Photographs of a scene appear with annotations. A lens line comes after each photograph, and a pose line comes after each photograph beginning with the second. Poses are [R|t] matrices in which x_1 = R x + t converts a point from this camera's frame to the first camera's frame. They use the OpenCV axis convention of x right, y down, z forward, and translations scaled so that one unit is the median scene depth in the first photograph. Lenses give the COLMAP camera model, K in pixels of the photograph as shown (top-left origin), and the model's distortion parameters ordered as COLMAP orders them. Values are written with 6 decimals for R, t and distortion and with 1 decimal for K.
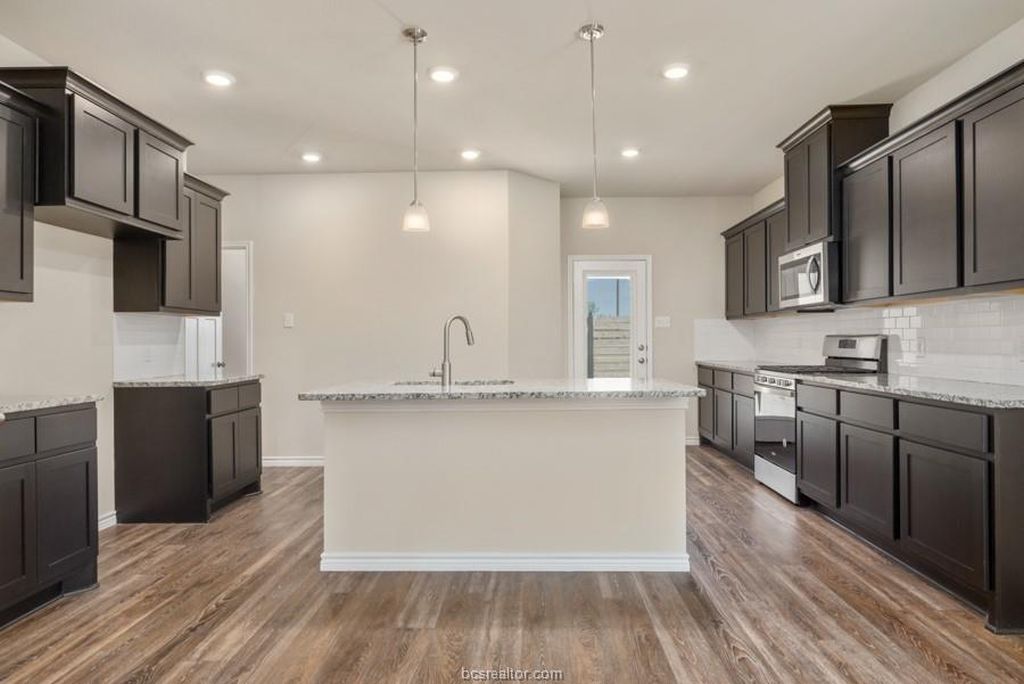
lens RADIAL K [[615.0, 0, 515.1], [0, 615.0, 348.8], [0, 0, 1]] dist [-0.000106, -0.001311]
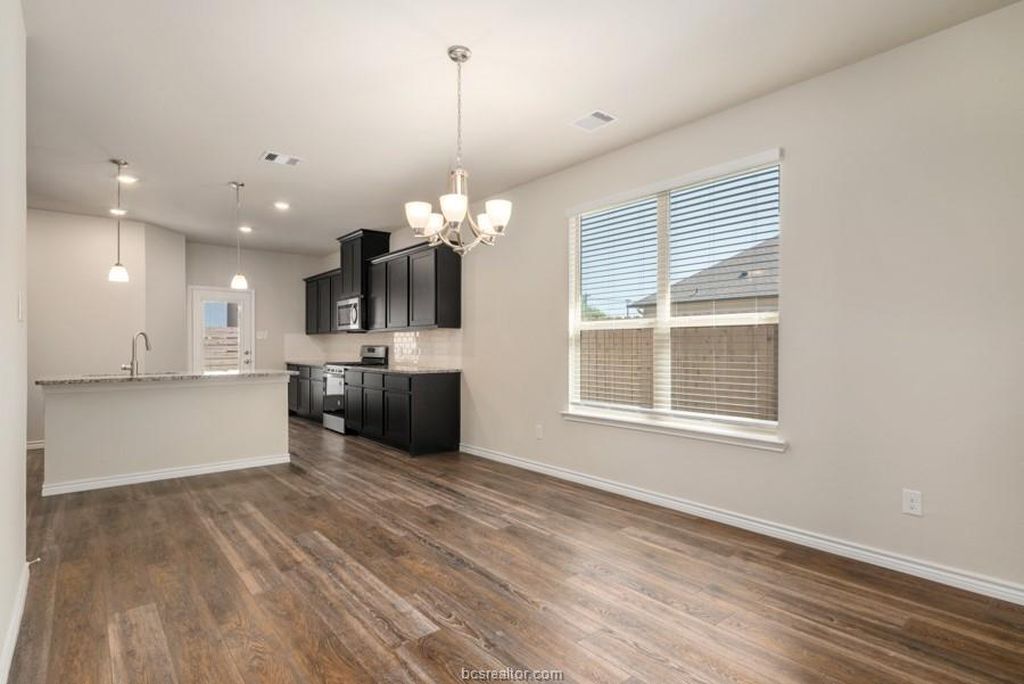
lens RADIAL K [[514.5, 0, 512.0], [0, 514.5, 342.0], [0, 0, 1]] dist [0.003822, 0.000692]
pose [[0.753121, 0.012064, 0.657771, -0.185637], [0.003899, 0.999732, -0.022799, 0.004729], [-0.657870, 0.019735, 0.752873, -0.497081]]
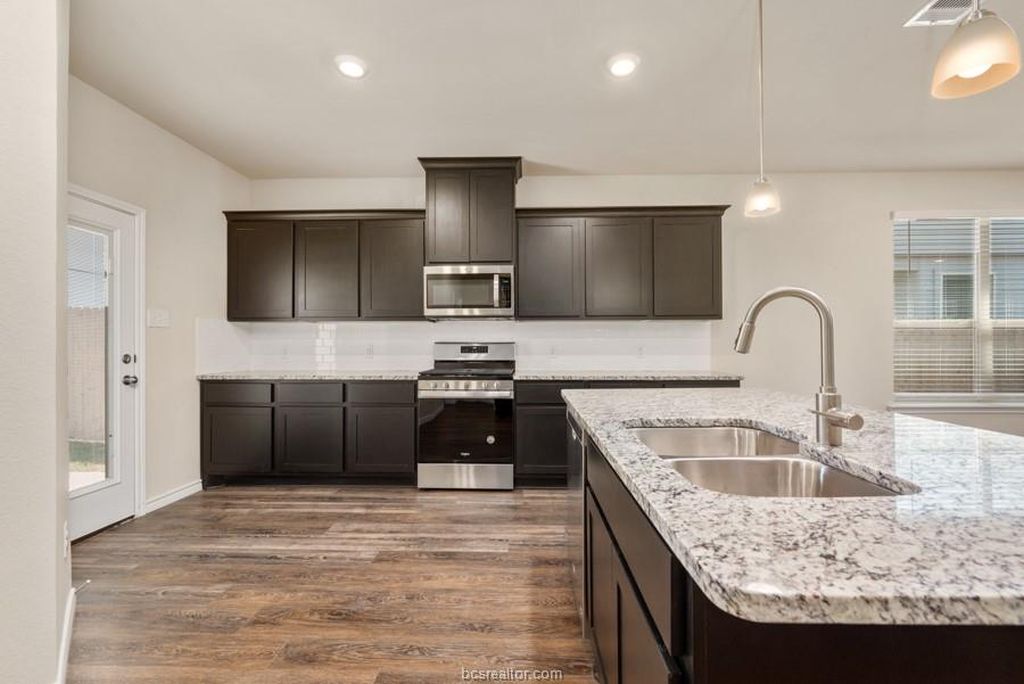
lens RADIAL K [[437.8, 0, 522.1], [0, 437.8, 341.1], [0, 0, 1]] dist [-0.001089, -0.000044]
pose [[-0.008820, 0.015315, 0.999844, -0.338021], [0.014857, 0.999774, -0.015183, -0.009932], [-0.999851, 0.014720, -0.009045, 0.922648]]
